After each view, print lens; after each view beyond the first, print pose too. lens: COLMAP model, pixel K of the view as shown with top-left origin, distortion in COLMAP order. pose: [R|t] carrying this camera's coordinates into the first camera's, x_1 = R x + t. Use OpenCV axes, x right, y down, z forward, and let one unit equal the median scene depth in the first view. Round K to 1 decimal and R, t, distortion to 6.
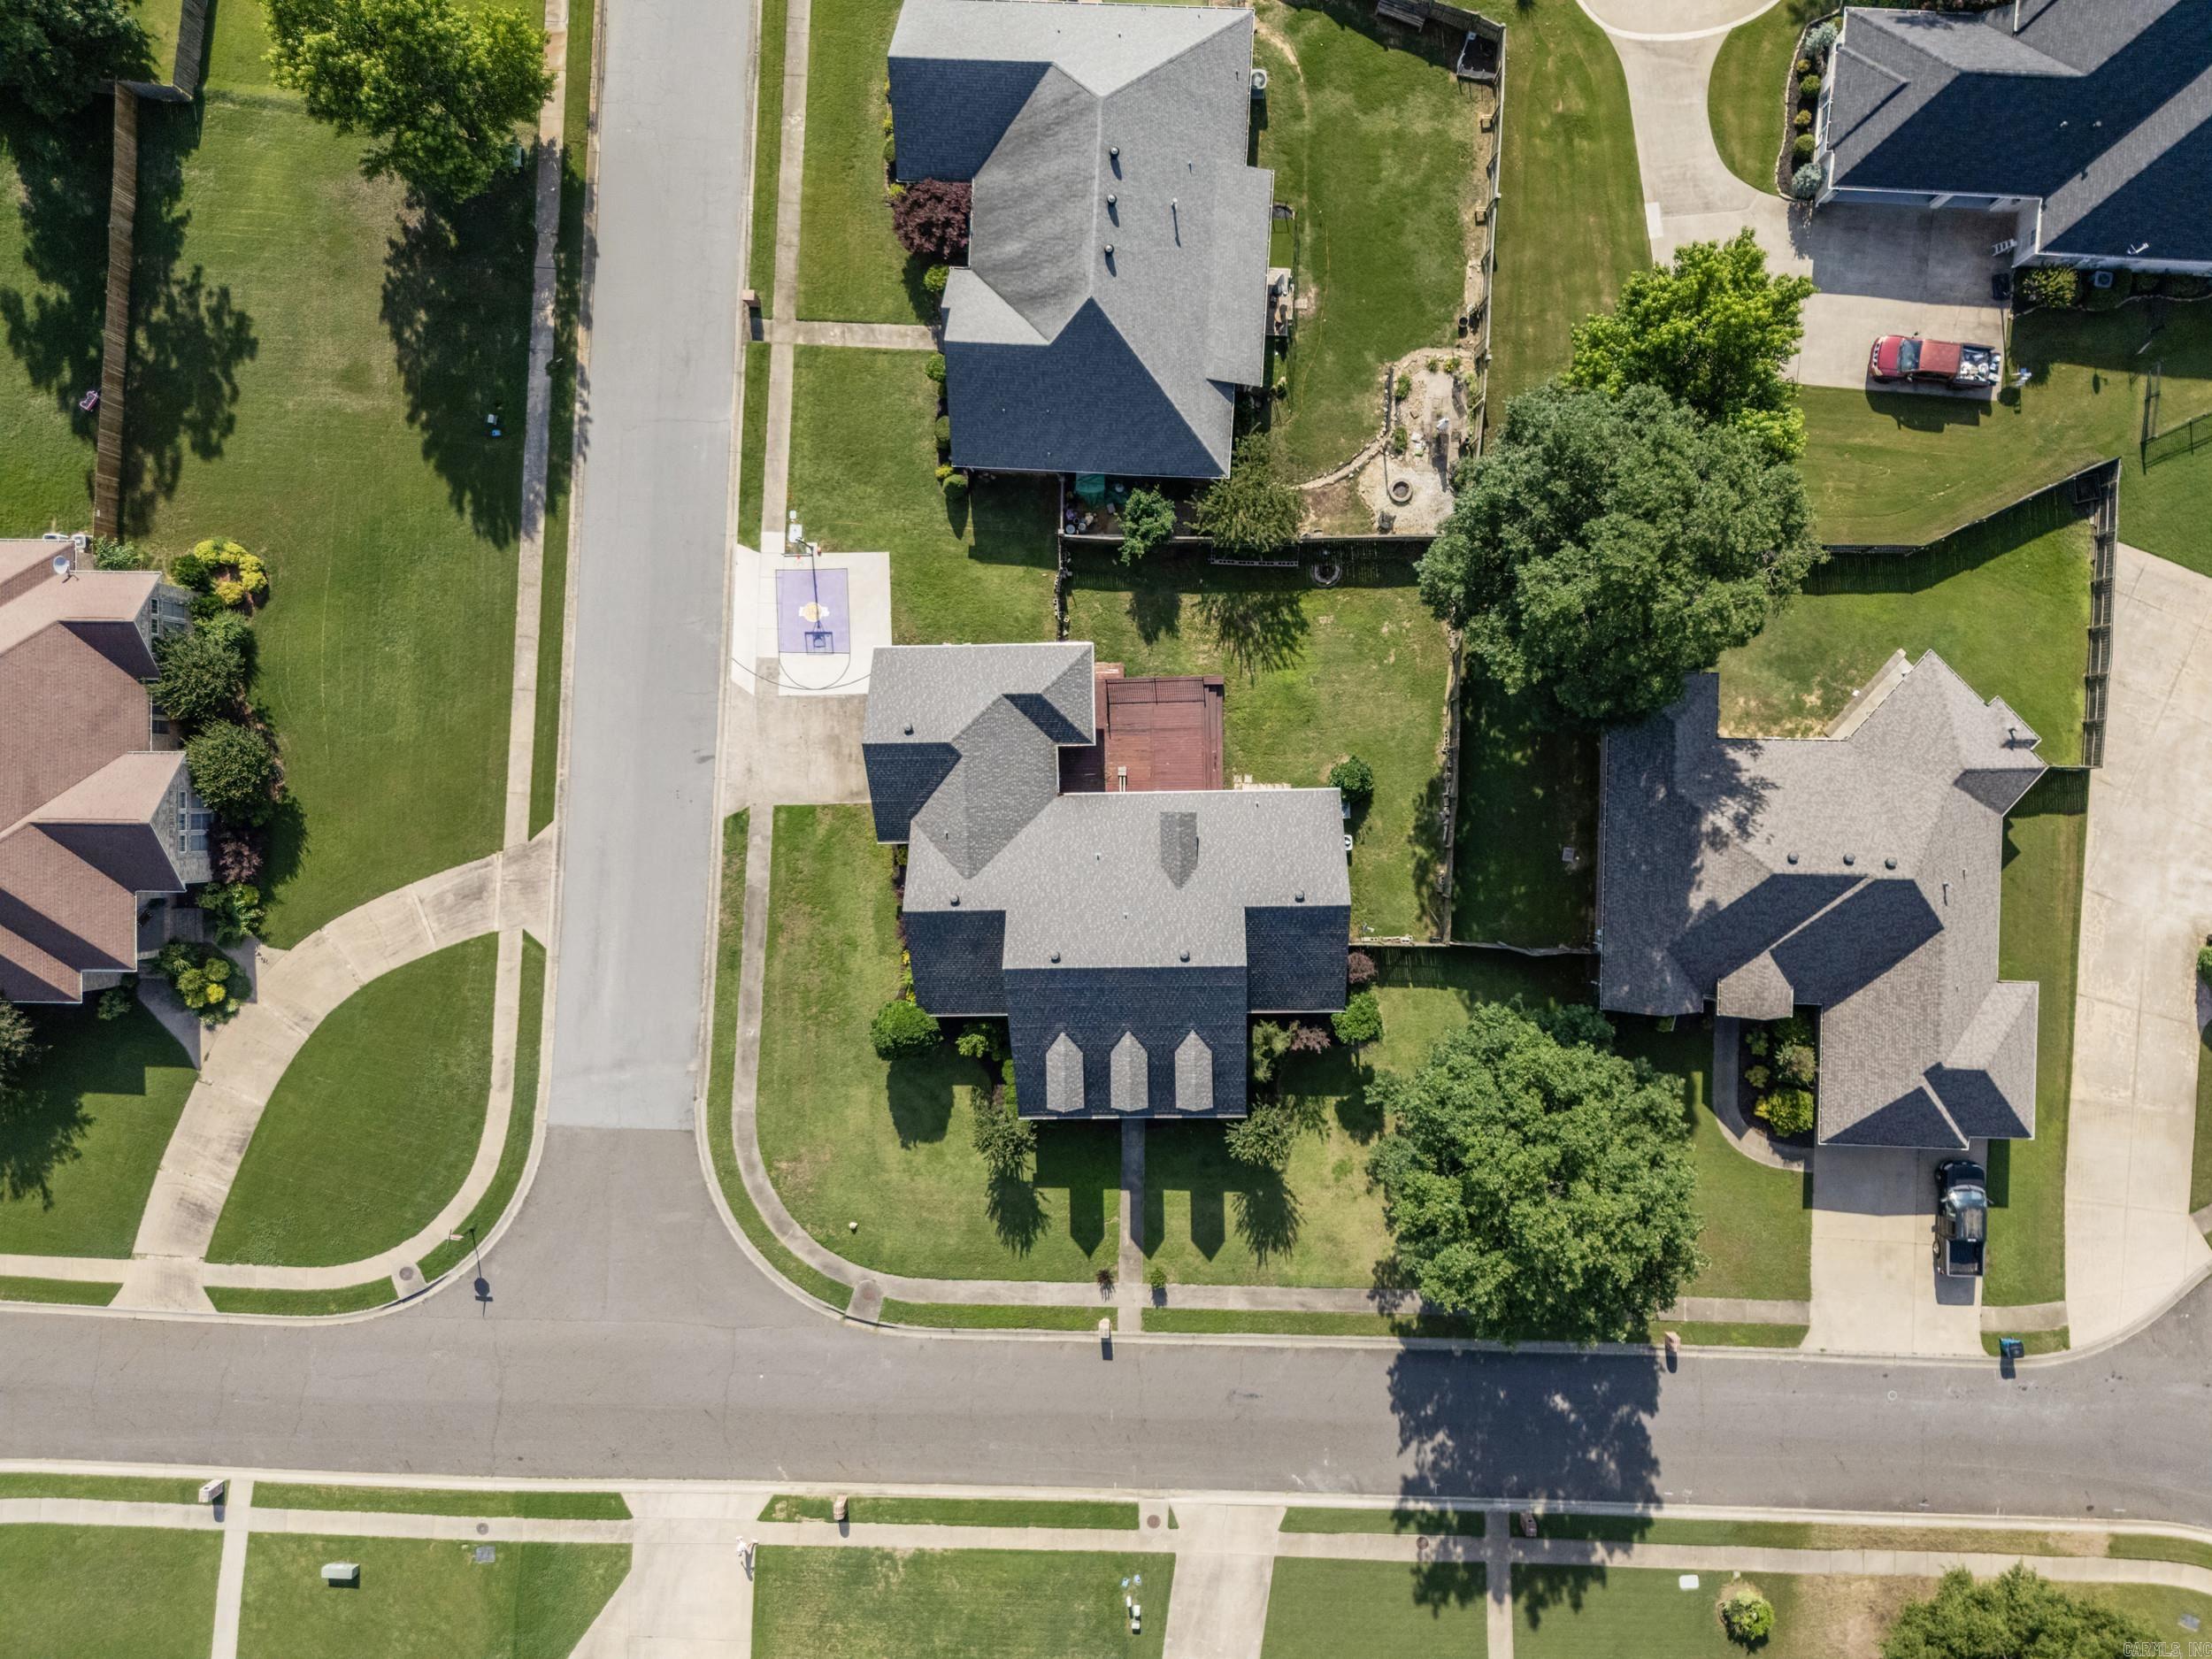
lens RADIAL K [[1556.9, 0, 1106.0], [0, 1556.9, 829.5], [0, 0, 1]] dist [0.046518, -0.027539]
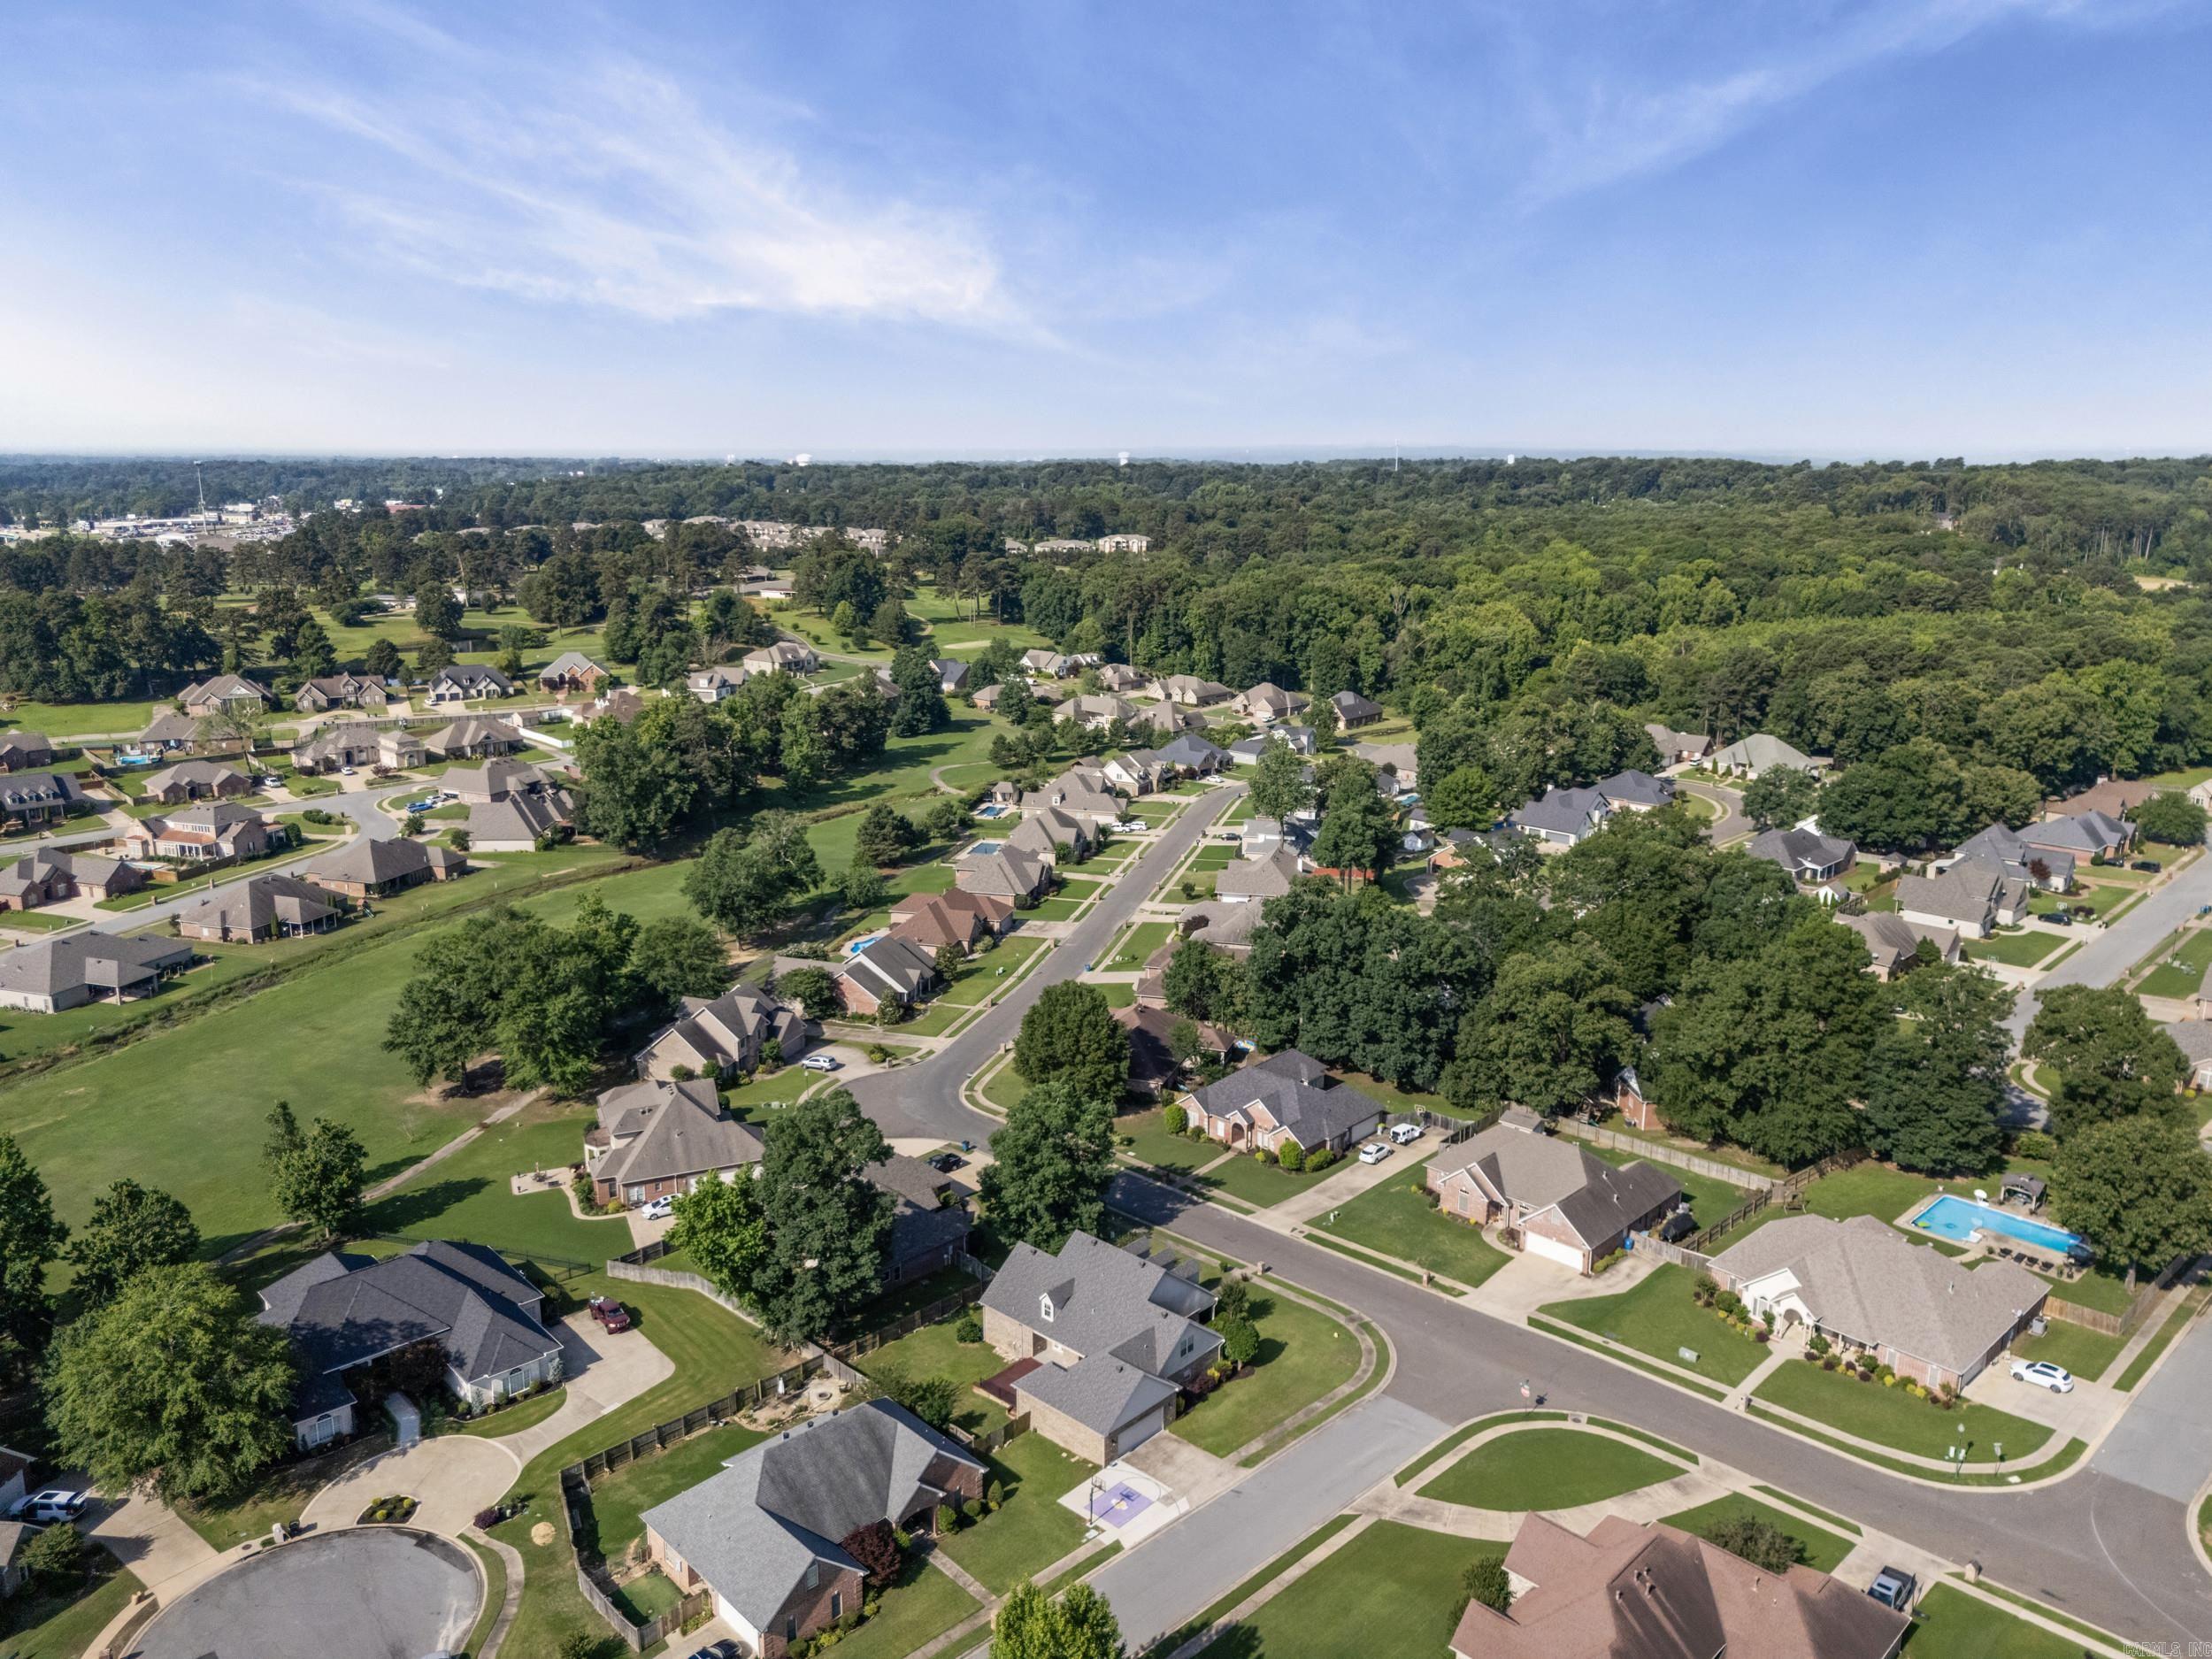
lens RADIAL K [[1607.0, 0, 1107.8], [0, 1607.0, 861.8], [0, 0, 1]] dist [0.053563, -0.035537]
pose [[-0.721924, -0.128492, 0.679938, -1.174774], [0.690837, -0.190104, 0.697571, -1.131790], [0.039627, 0.973319, 0.226008, 0.032098]]
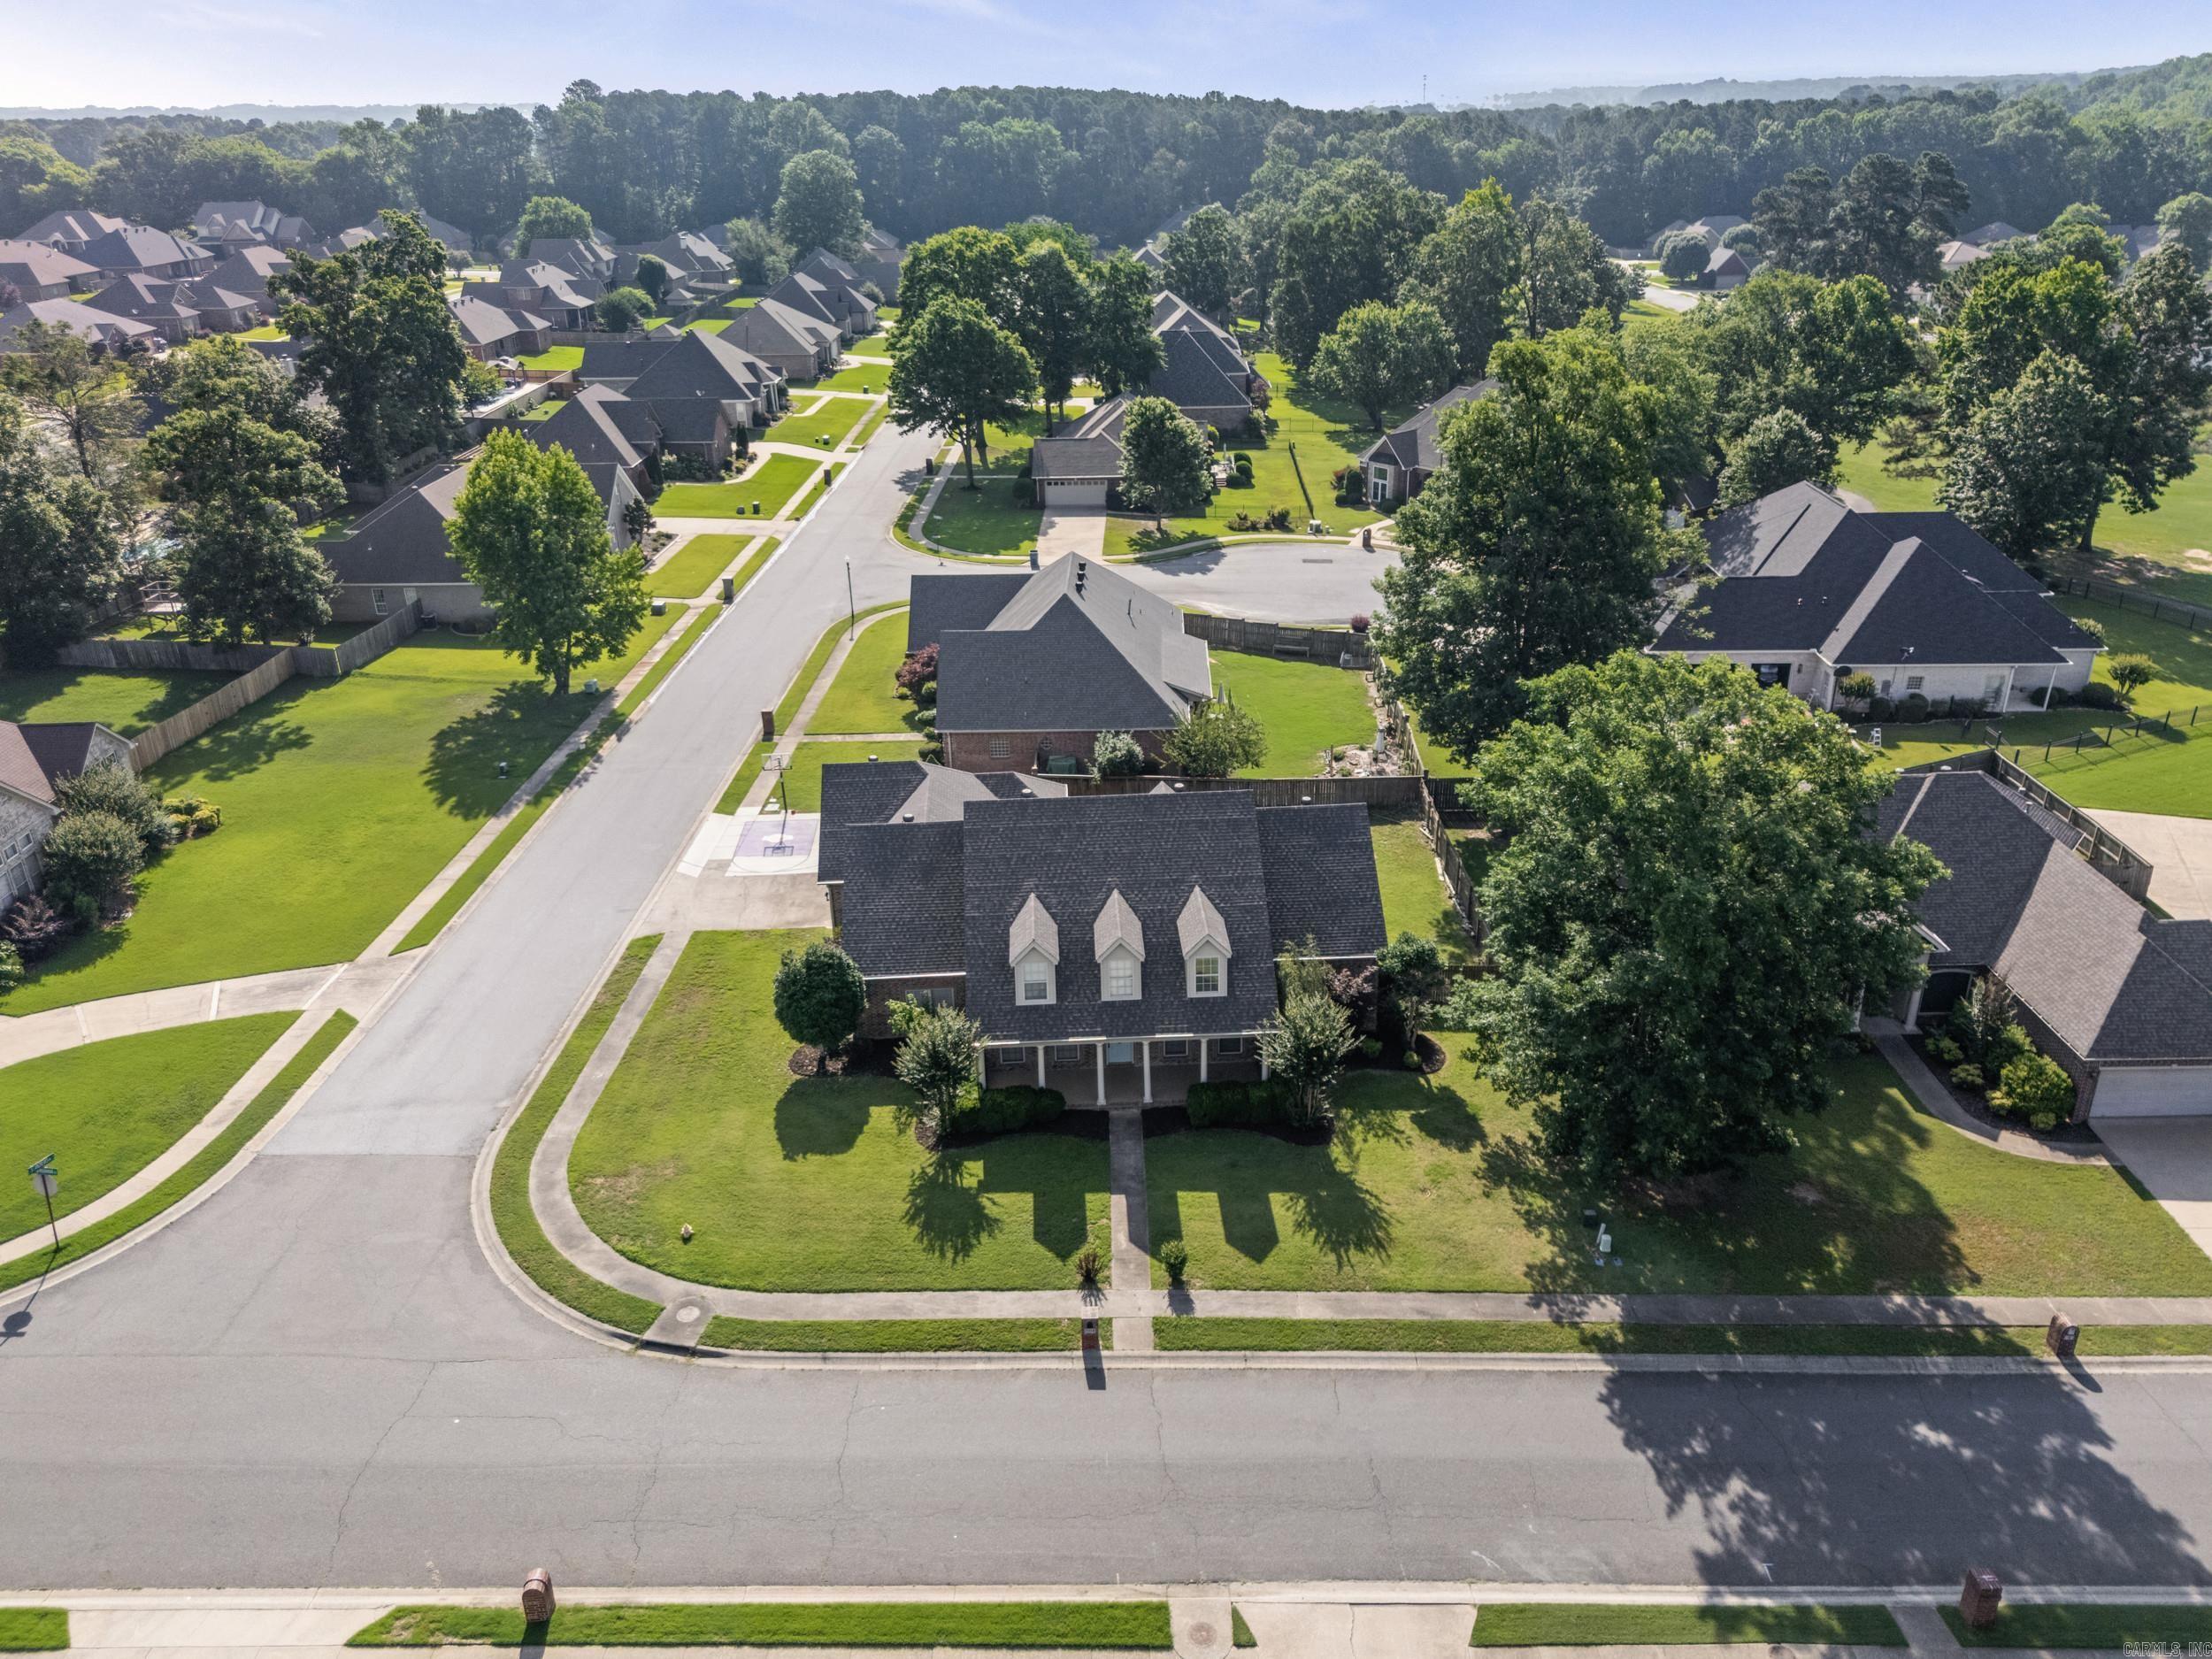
lens RADIAL K [[1607.0, 0, 1107.8], [0, 1607.0, 861.8], [0, 0, 1]] dist [0.053563, -0.035537]
pose [[0.999322, 0.008372, 0.035857, -0.017491], [0.029050, 0.419127, -0.907463, 0.785232], [-0.022626, 0.907889, 0.418599, 0.588804]]
